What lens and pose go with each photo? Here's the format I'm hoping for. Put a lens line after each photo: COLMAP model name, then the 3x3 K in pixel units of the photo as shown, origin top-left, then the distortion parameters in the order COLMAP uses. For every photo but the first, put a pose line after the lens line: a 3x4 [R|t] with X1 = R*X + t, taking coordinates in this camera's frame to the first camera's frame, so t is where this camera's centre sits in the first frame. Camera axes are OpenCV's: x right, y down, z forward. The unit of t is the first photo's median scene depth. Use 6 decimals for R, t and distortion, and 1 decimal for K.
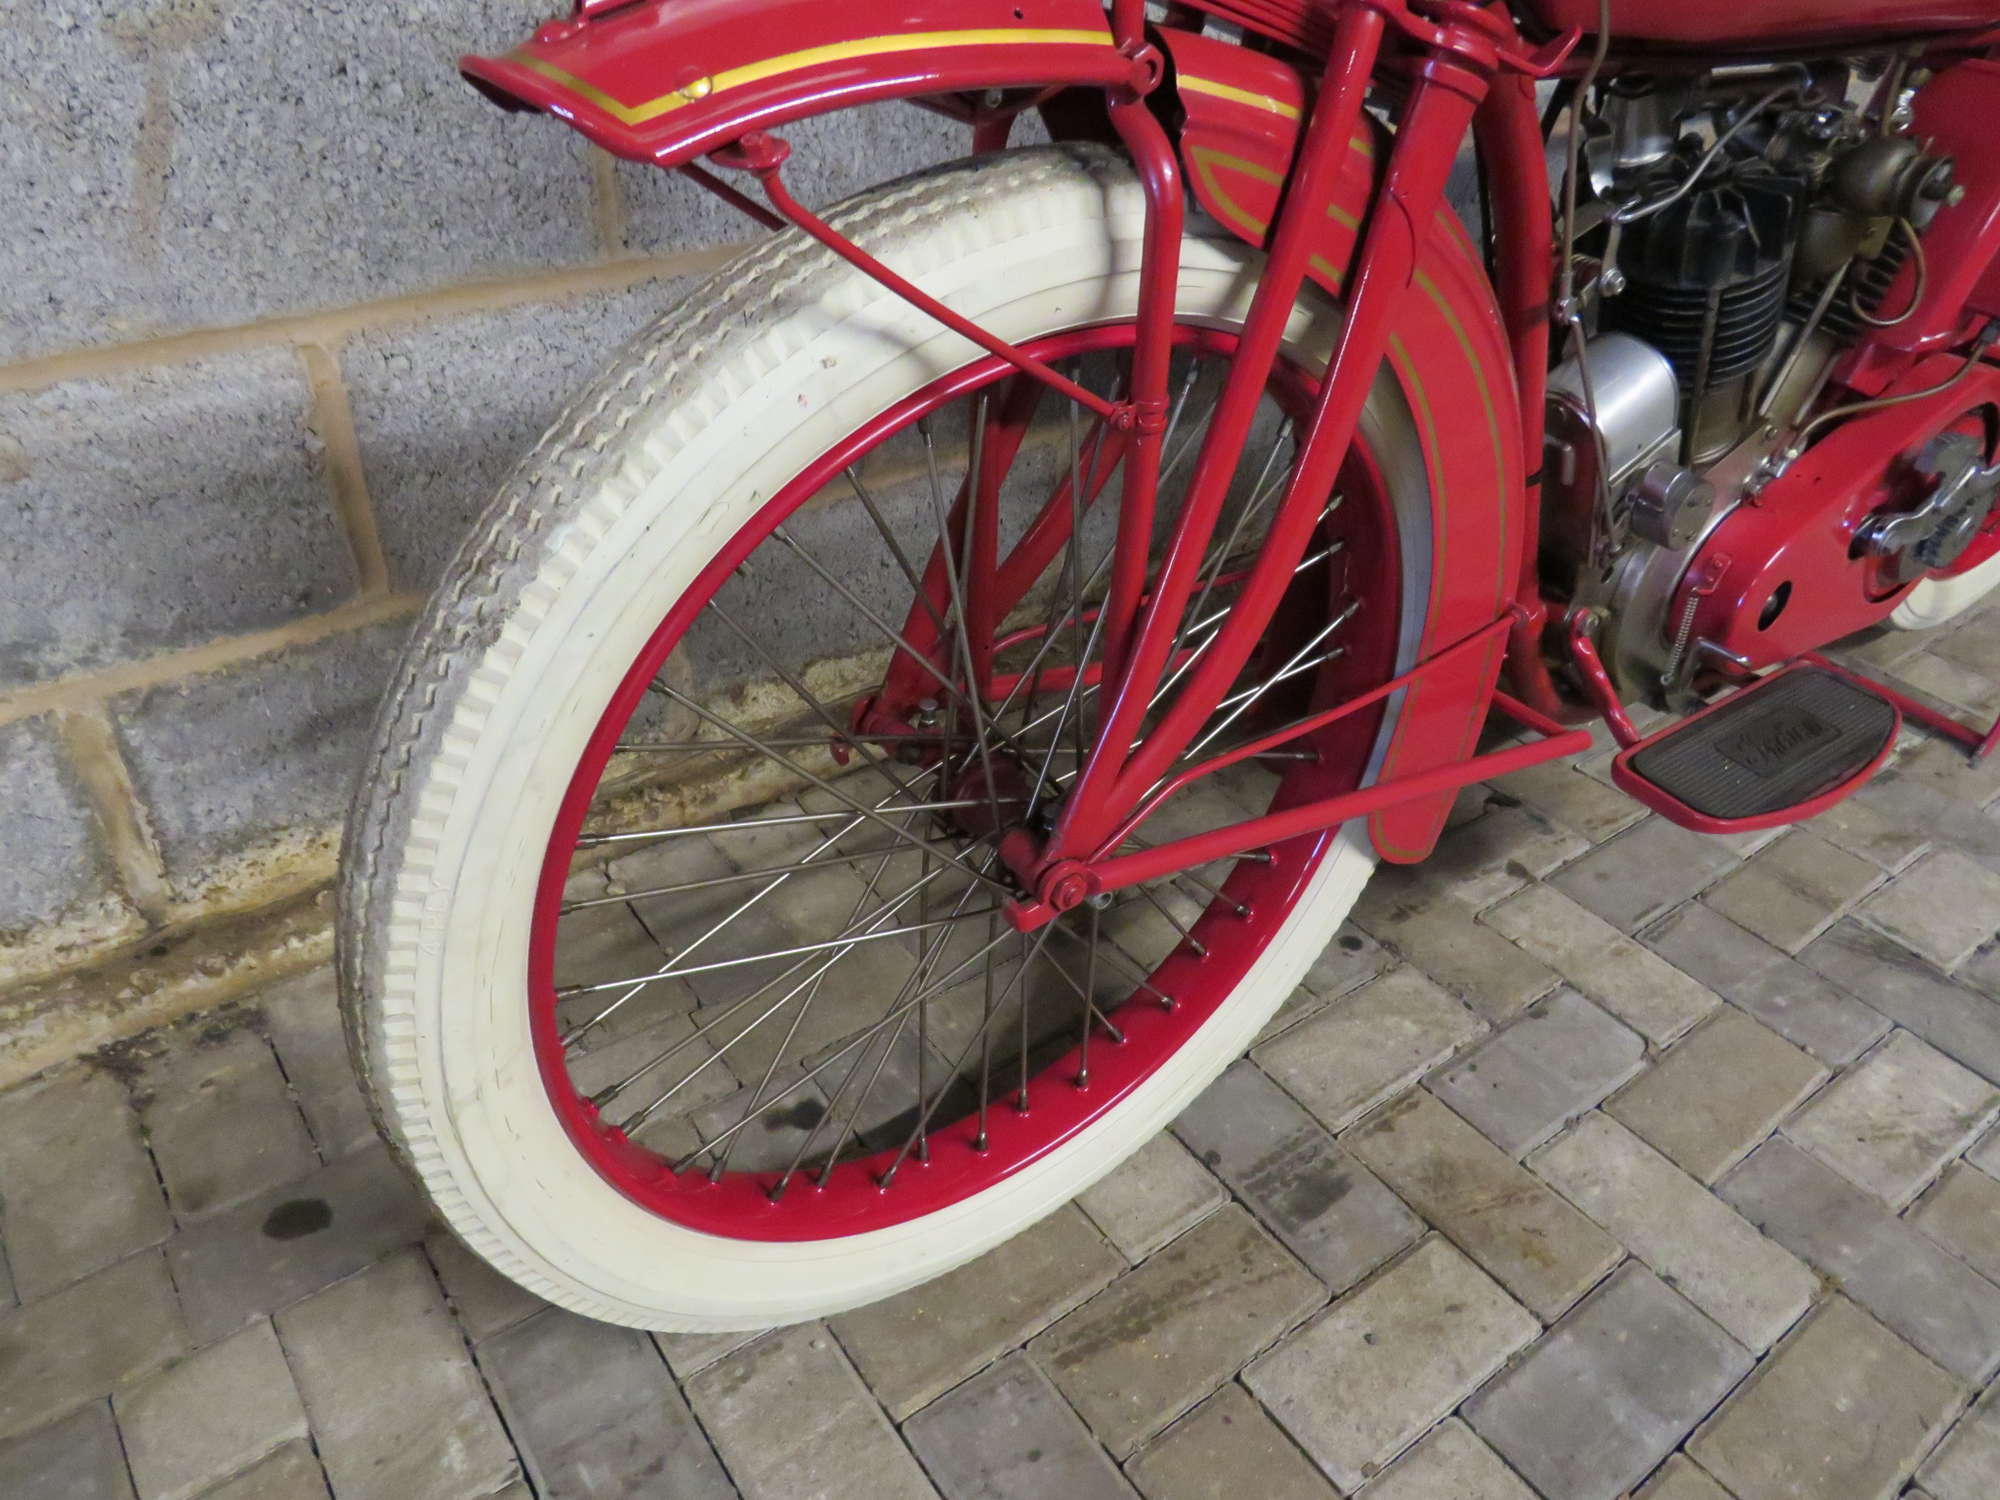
lens RADIAL K [[1409.3, 0, 998.6], [0, 1409.3, 748.8], [0, 0, 1]] dist [-0.040047, 0.023990]
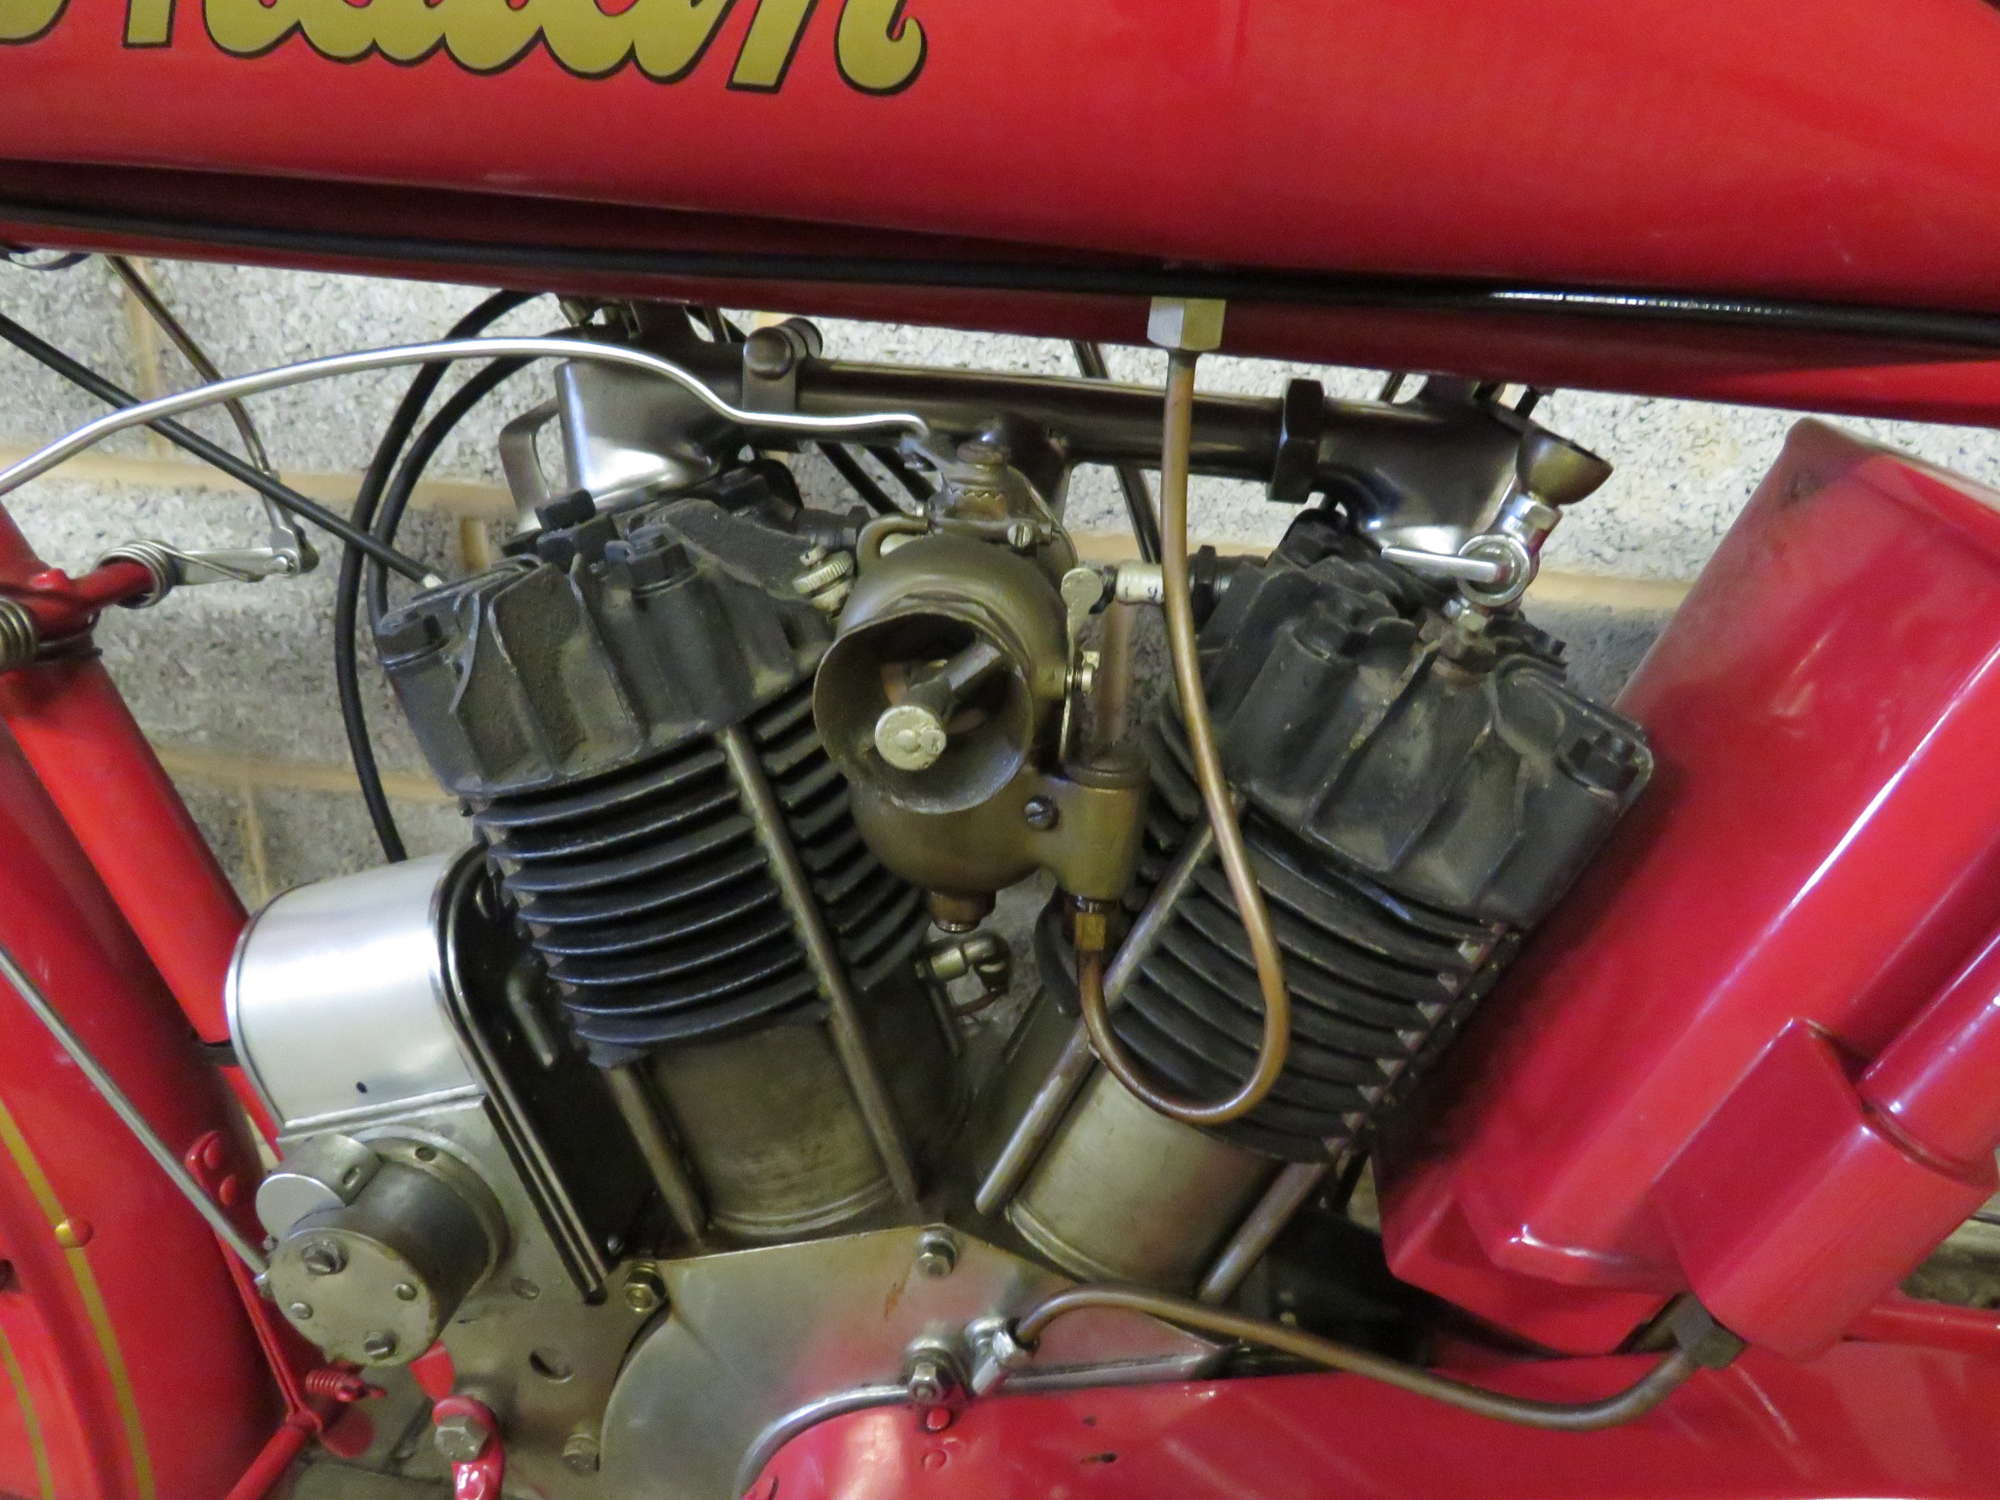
lens RADIAL K [[1409.3, 0, 988.7], [0, 1409.3, 755.0], [0, 0, 1]] dist [-0.040047, 0.023990]
pose [[0.710482, 0.270530, -0.649637, 0.789914], [-0.422378, 0.902313, -0.086186, -0.328664], [0.562861, 0.335626, 0.755343, 0.684484]]
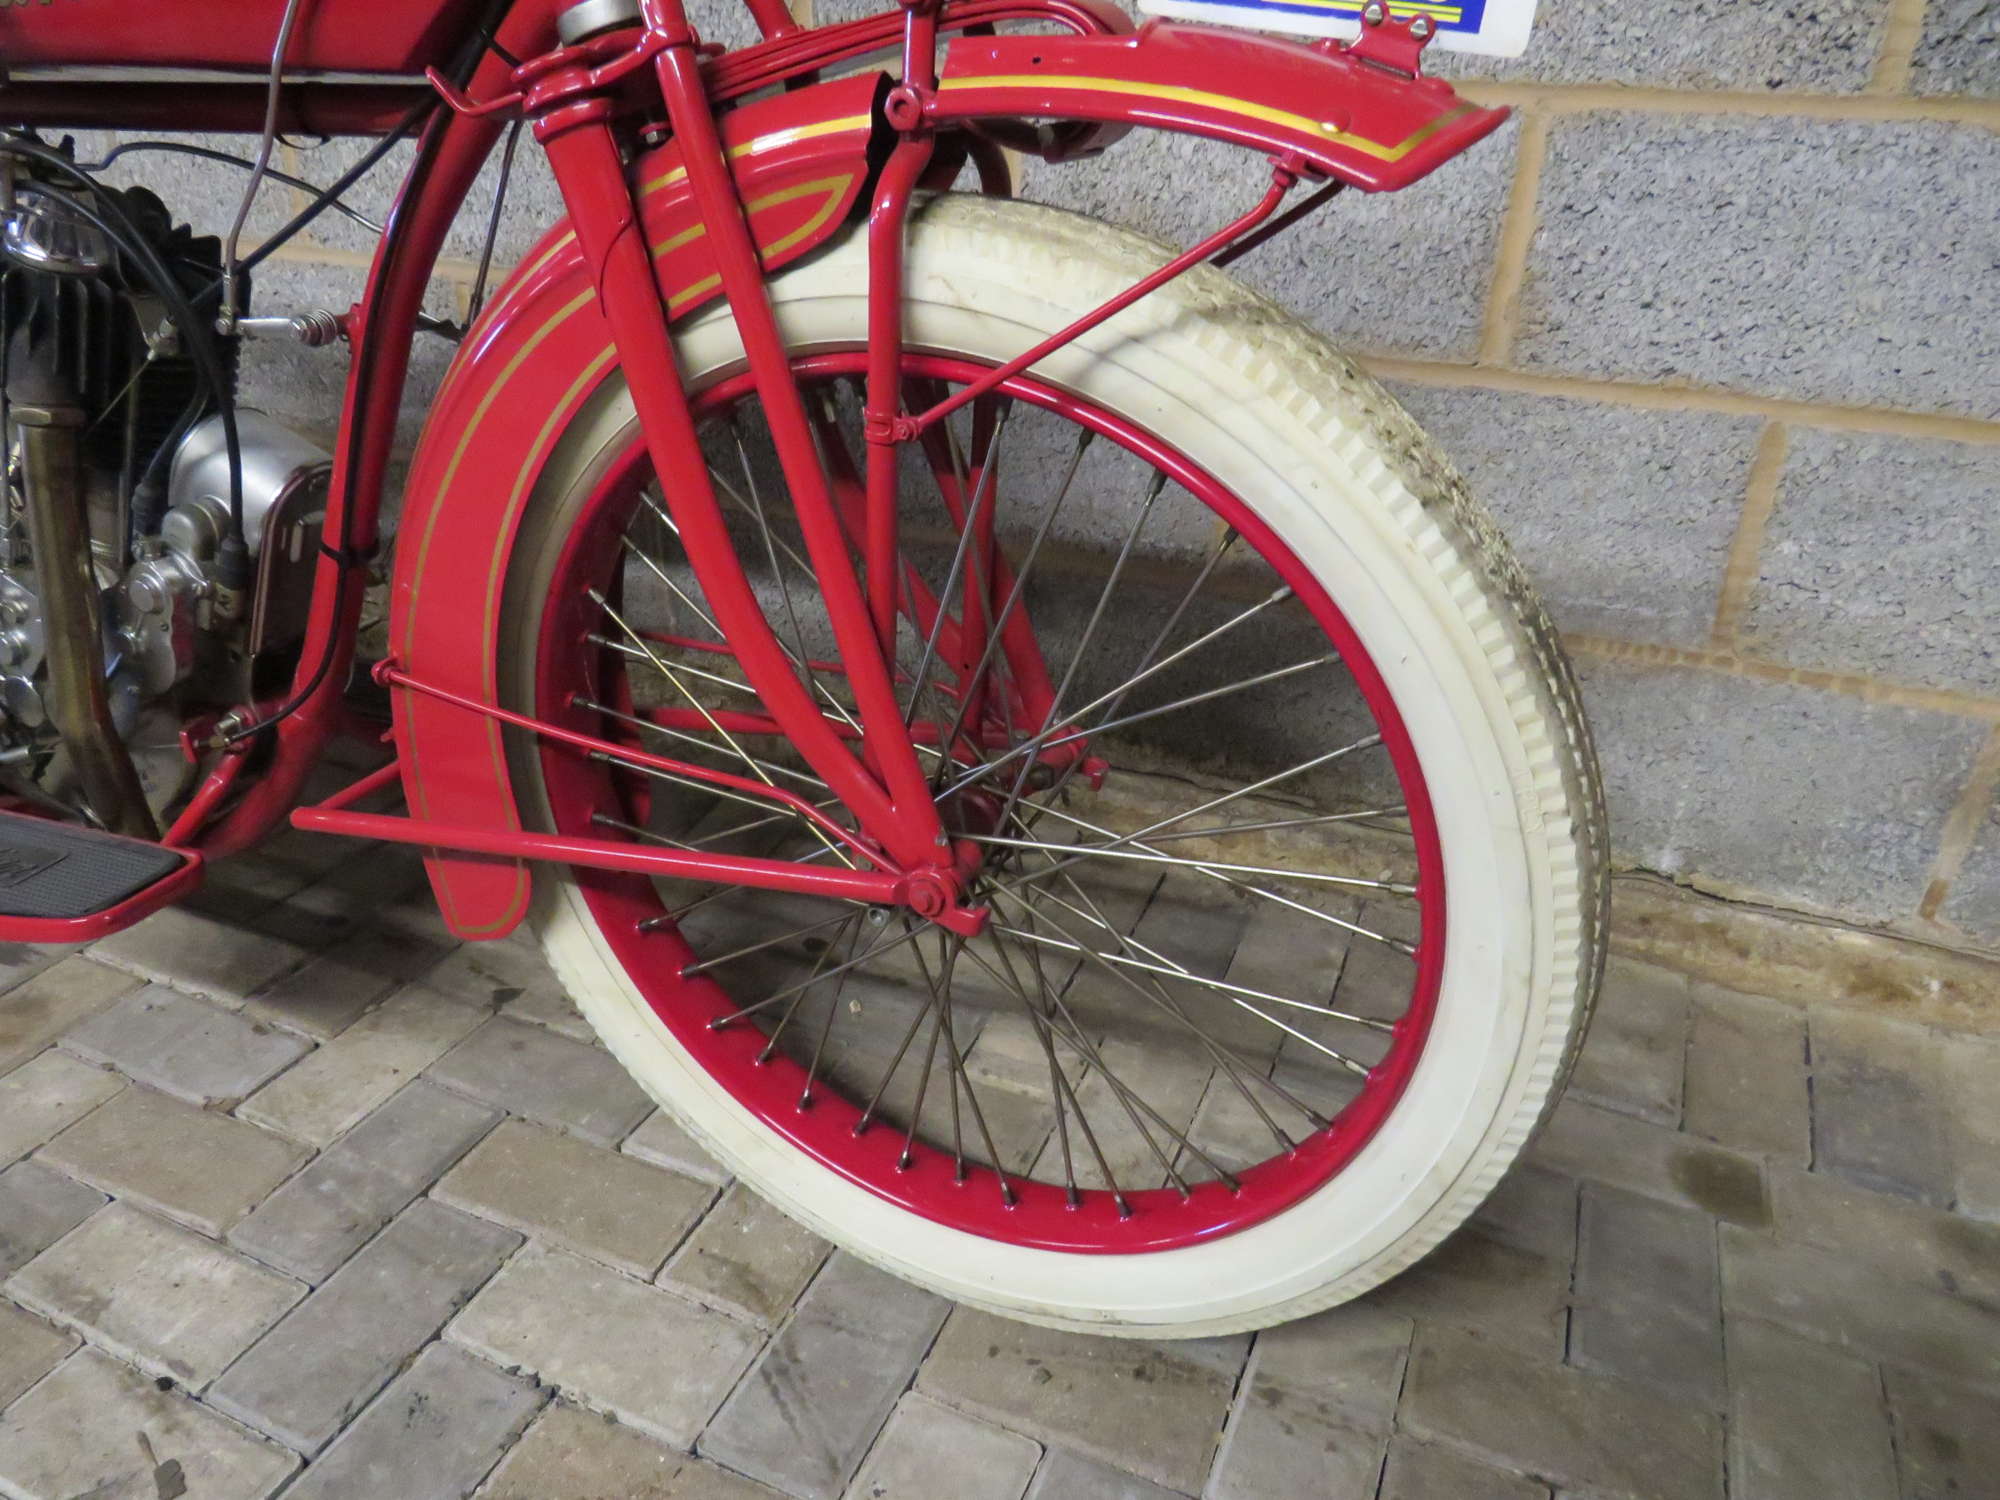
lens RADIAL K [[1409.3, 0, 1001.7], [0, 1409.3, 754.9], [0, 0, 1]] dist [-0.040047, 0.023990]
pose [[0.514016, 0.375019, -0.771459, 1.569890], [-0.501021, 0.861266, 0.084850, -0.386792], [0.696251, 0.342903, 0.630597, 0.765951]]
